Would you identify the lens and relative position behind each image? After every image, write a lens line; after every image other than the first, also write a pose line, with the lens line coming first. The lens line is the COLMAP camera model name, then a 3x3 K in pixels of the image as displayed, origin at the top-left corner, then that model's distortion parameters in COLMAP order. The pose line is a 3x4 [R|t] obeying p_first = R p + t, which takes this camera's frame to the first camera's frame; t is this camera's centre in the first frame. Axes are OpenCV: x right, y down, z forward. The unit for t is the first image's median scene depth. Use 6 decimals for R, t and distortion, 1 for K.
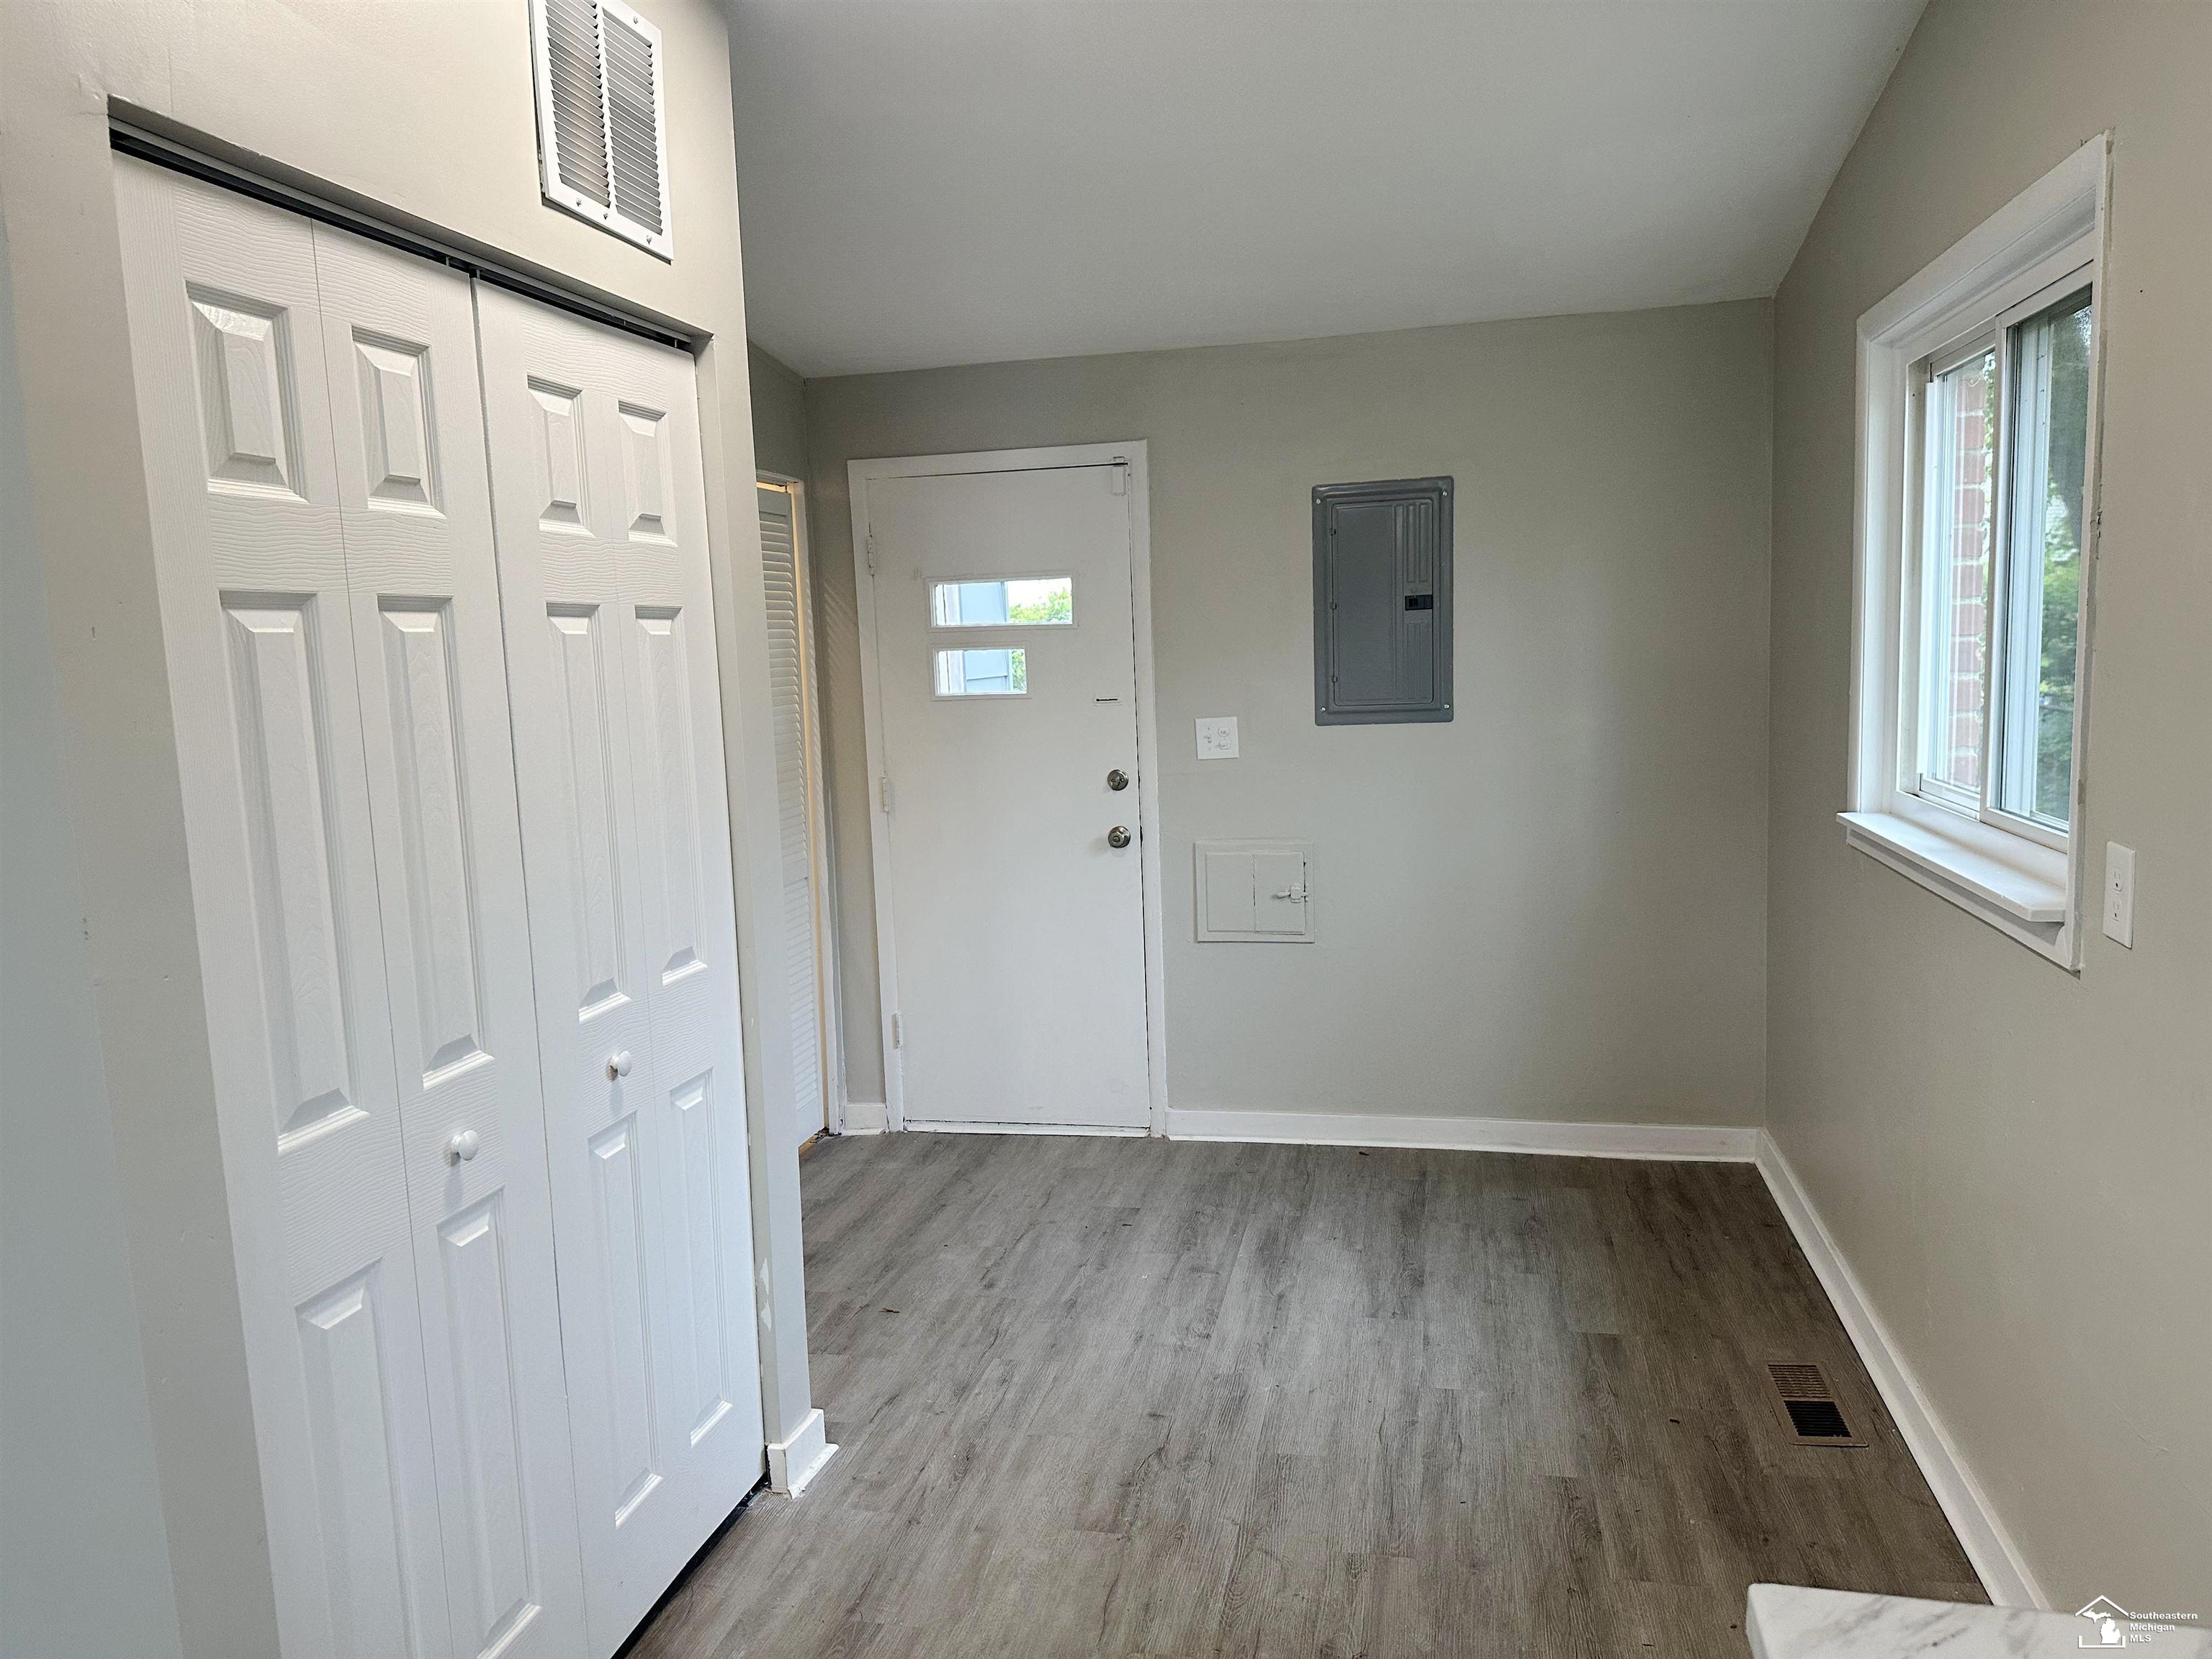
lens RADIAL K [[1549.3, 0, 1092.7], [0, 1549.3, 830.6], [0, 0, 1]] dist [0.018409, -0.016648]
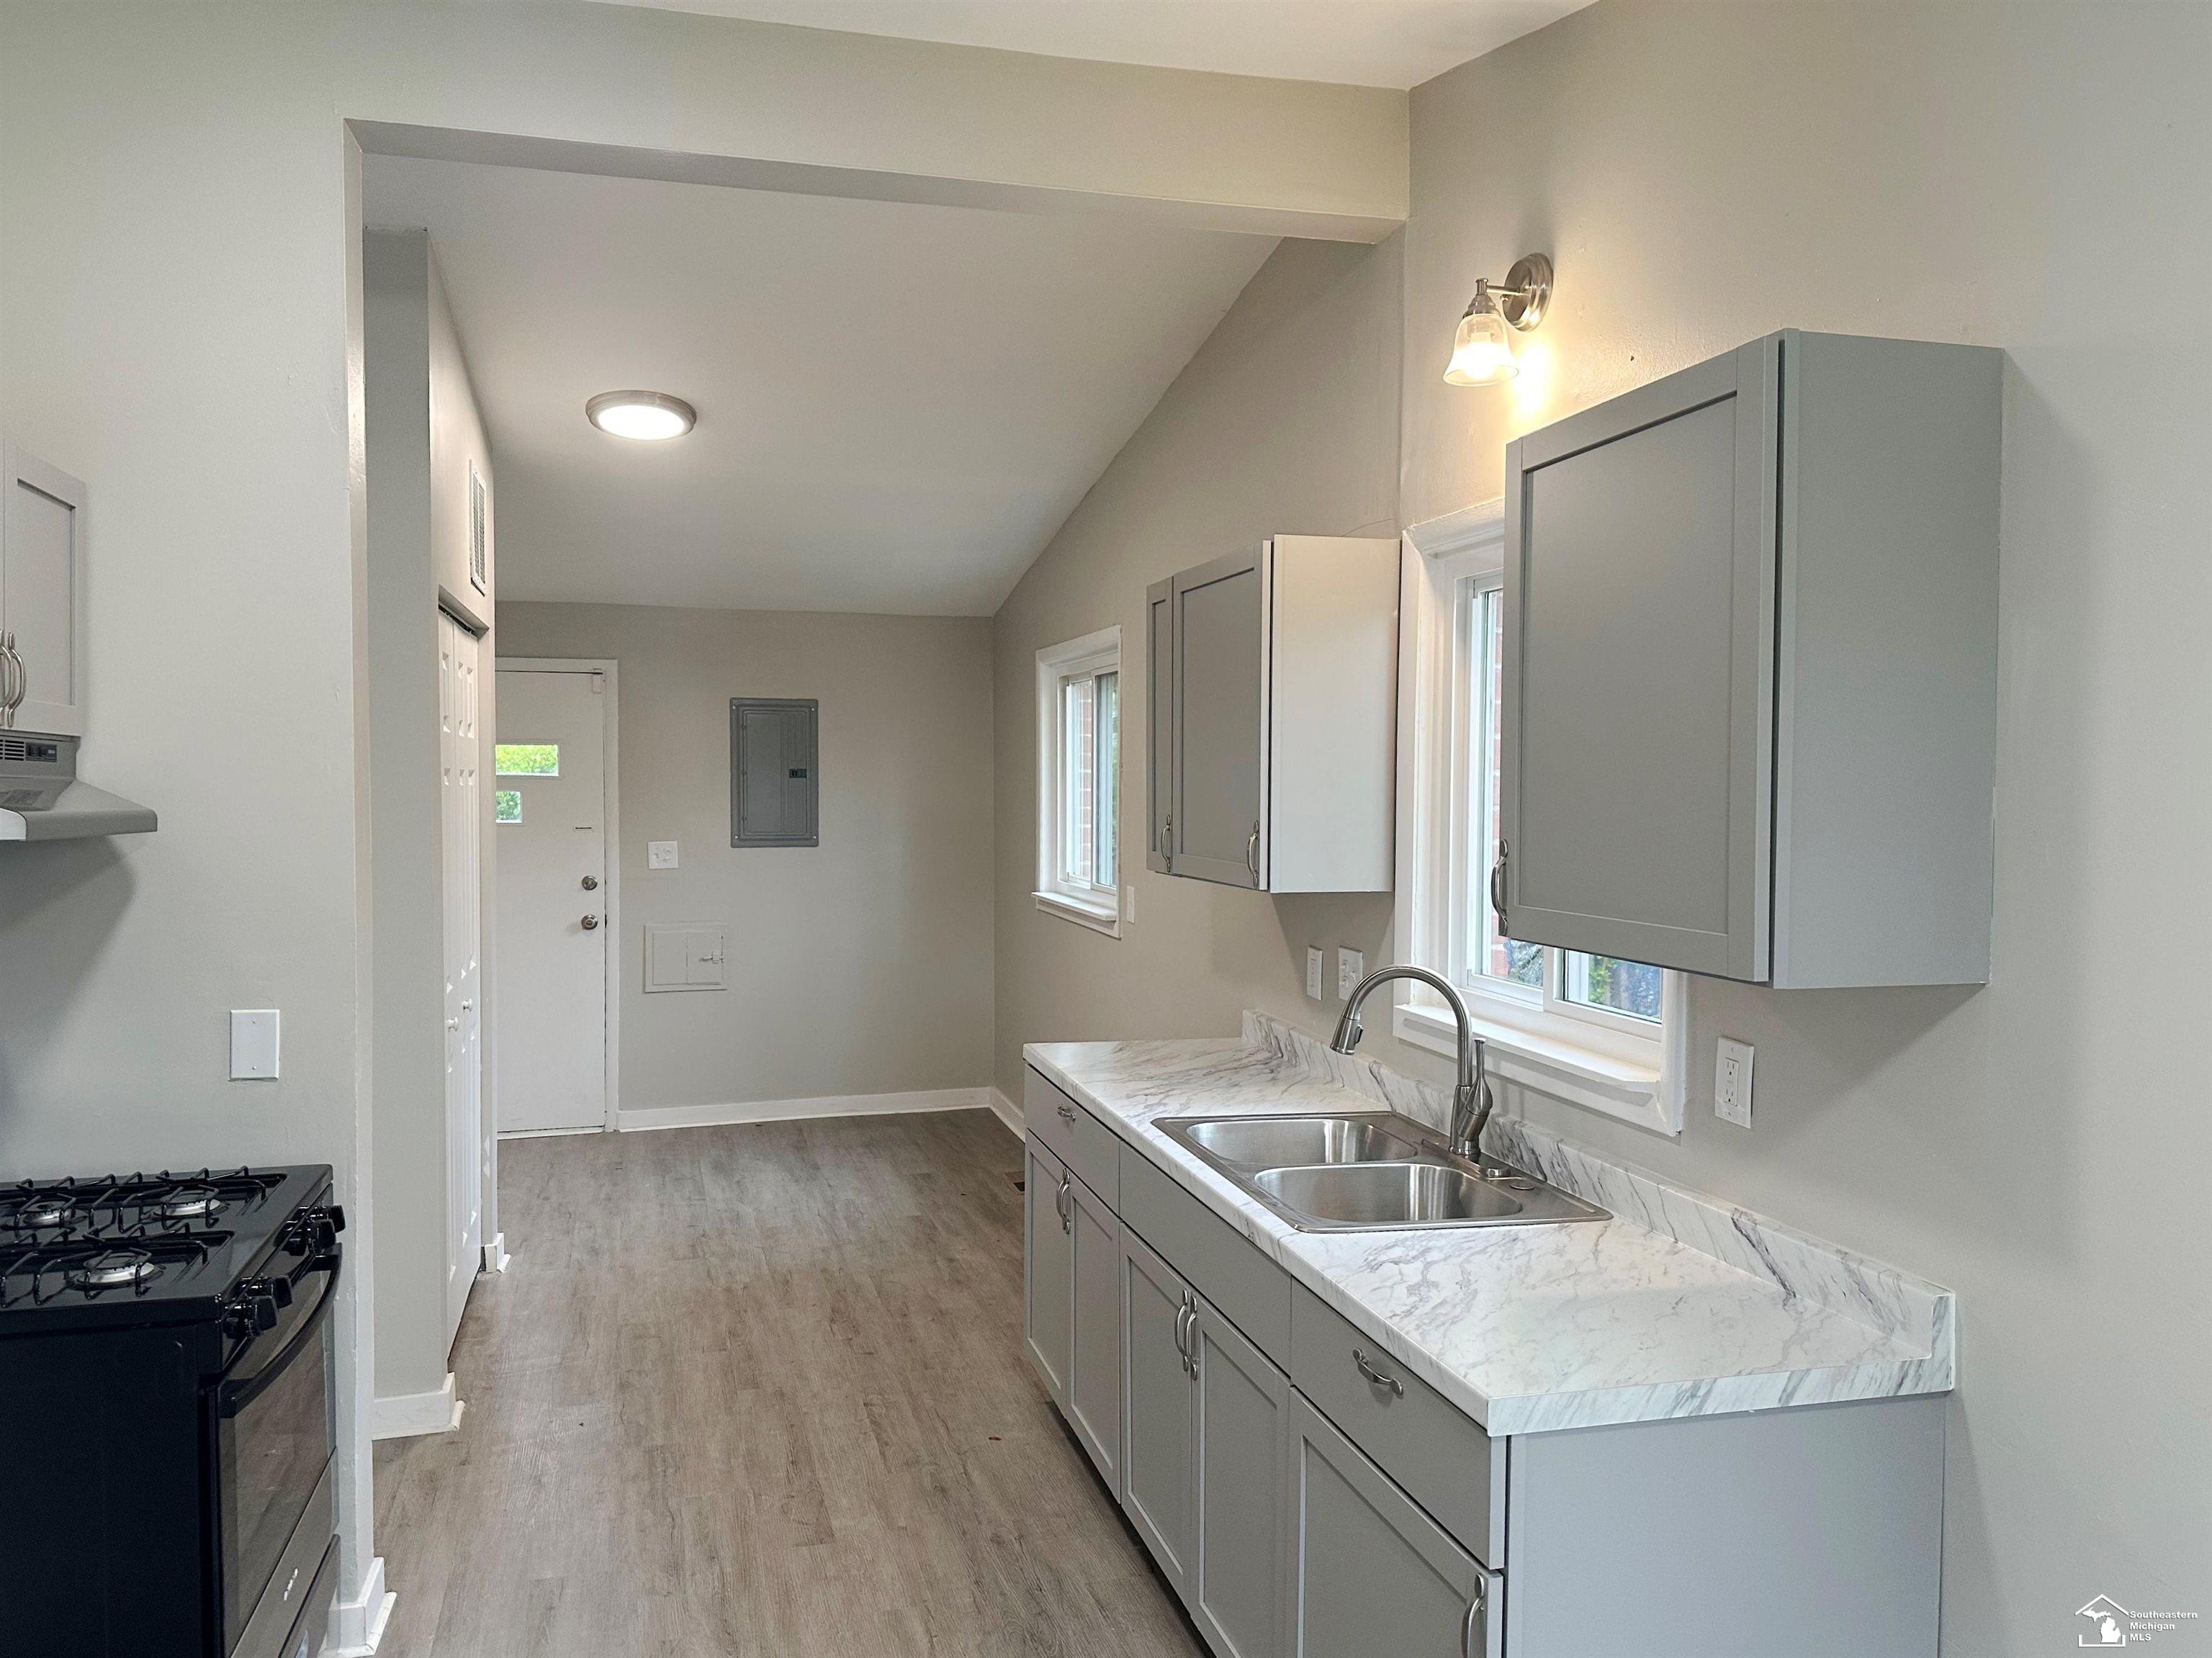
lens RADIAL K [[1549.1, 0, 1095.7], [0, 1549.1, 836.6], [0, 0, 1]] dist [0.018409, -0.016648]
pose [[0.880265, 0.025040, 0.473821, -0.302275], [0.019948, 0.995771, -0.089682, 0.075369], [-0.474063, 0.088396, 0.876043, -0.606257]]
